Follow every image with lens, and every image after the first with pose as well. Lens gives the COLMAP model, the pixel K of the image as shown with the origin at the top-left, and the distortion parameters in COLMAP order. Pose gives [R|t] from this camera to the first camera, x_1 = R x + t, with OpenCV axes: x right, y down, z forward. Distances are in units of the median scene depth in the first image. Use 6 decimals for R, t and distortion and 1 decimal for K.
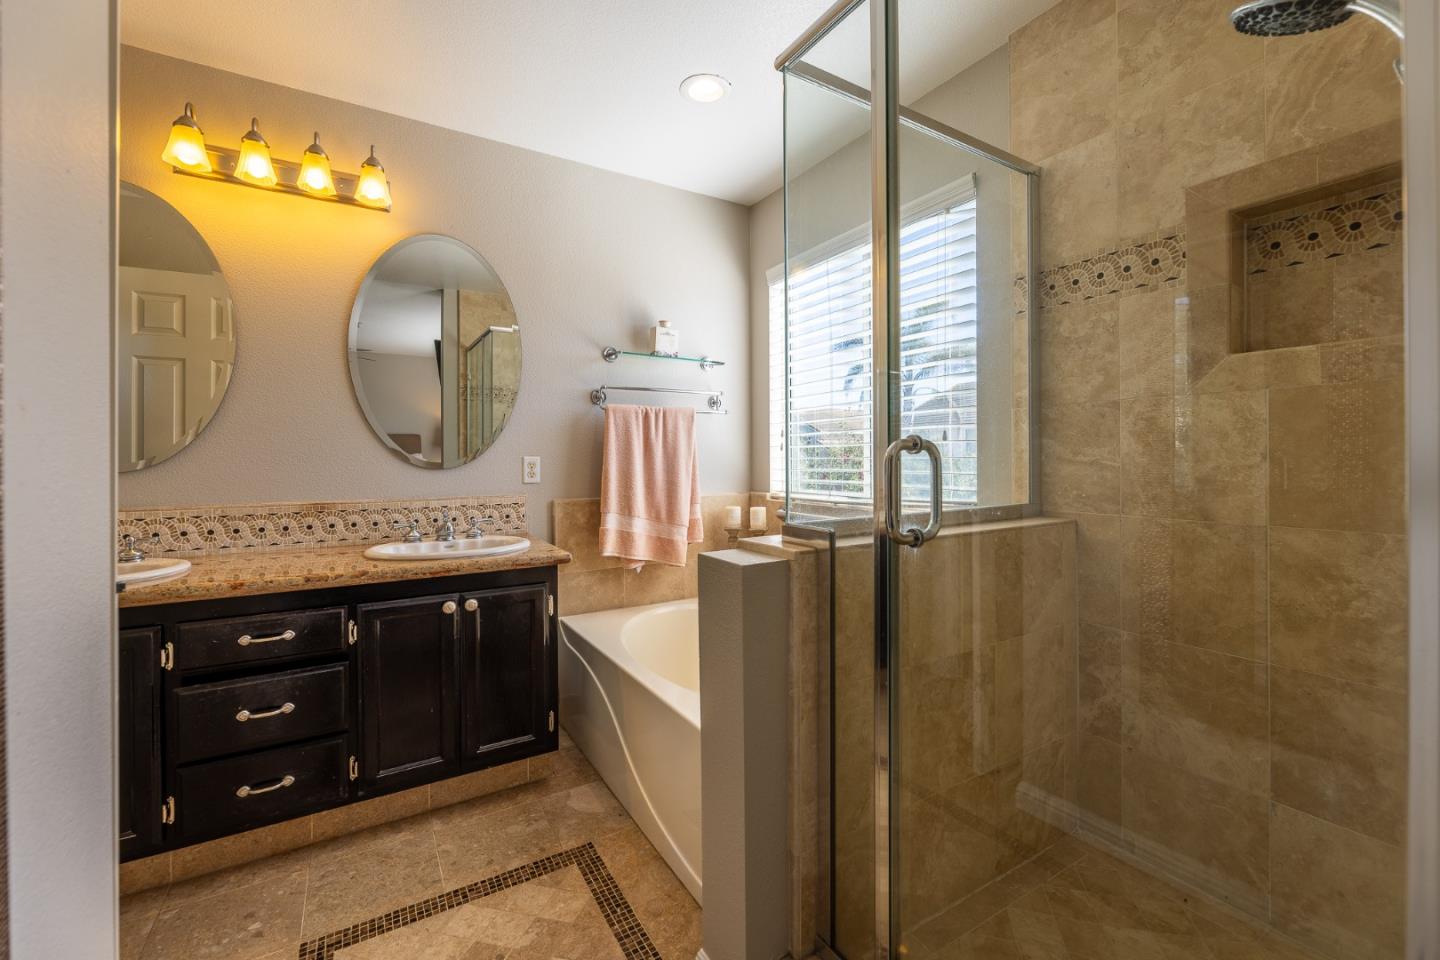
lens RADIAL K [[612.1, 0, 729.1], [0, 612.1, 466.8], [0, 0, 1]] dist [0.000284, 0.000003]
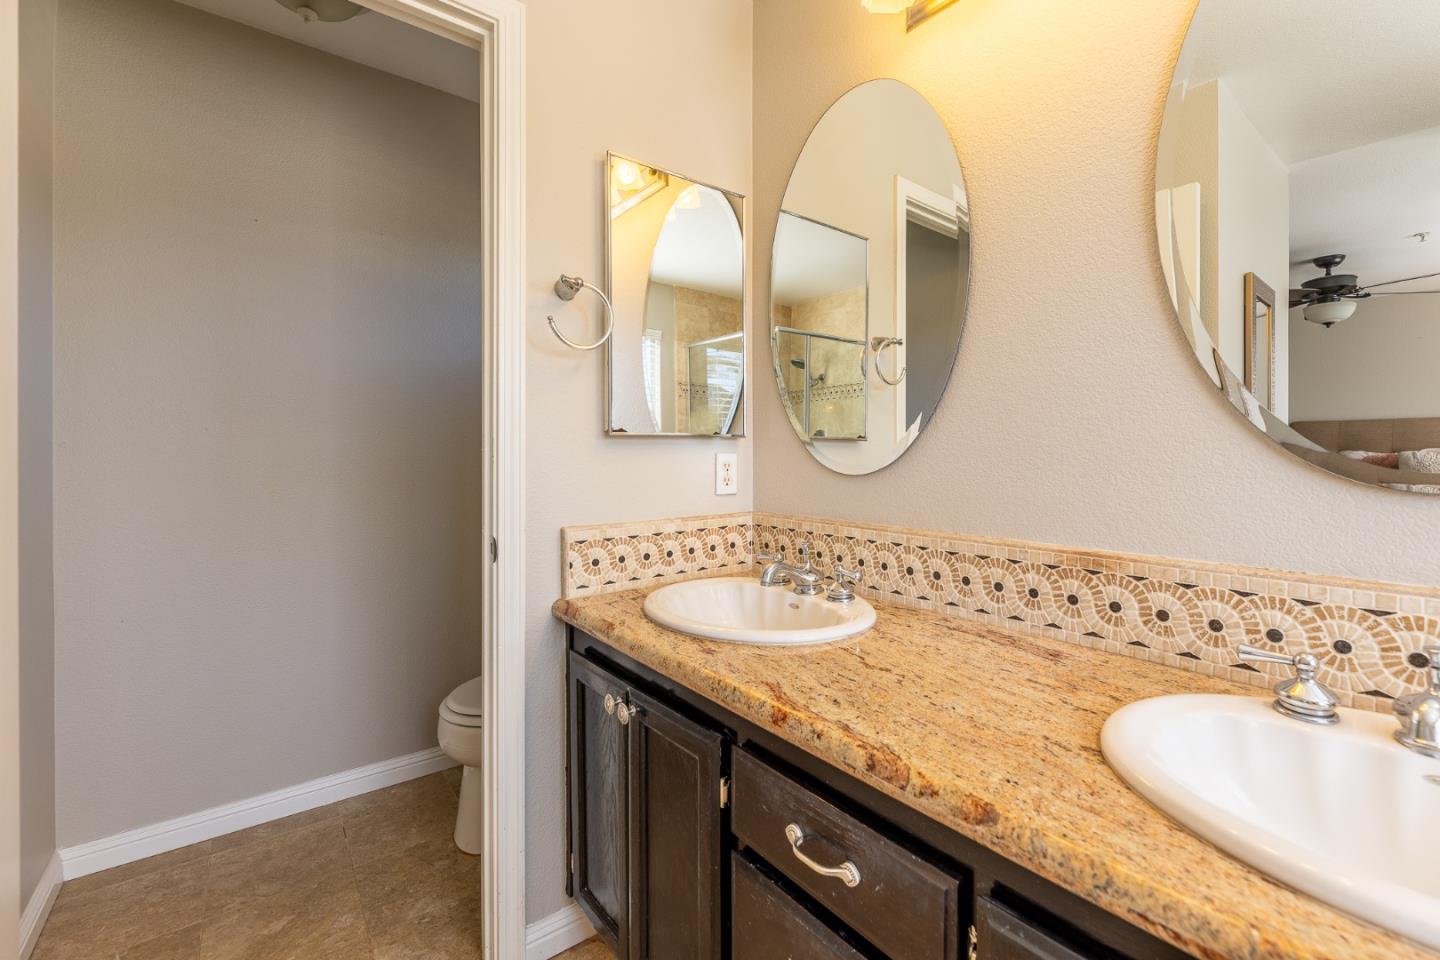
lens RADIAL K [[612.1, 0, 725.2], [0, 612.1, 473.3], [0, 0, 1]] dist [0.000284, 0.000003]
pose [[0.120527, 0.026109, -0.992367, -0.249380], [-0.012159, 0.999618, 0.024823, -0.009387], [0.992636, 0.009075, 0.120799, 0.685953]]
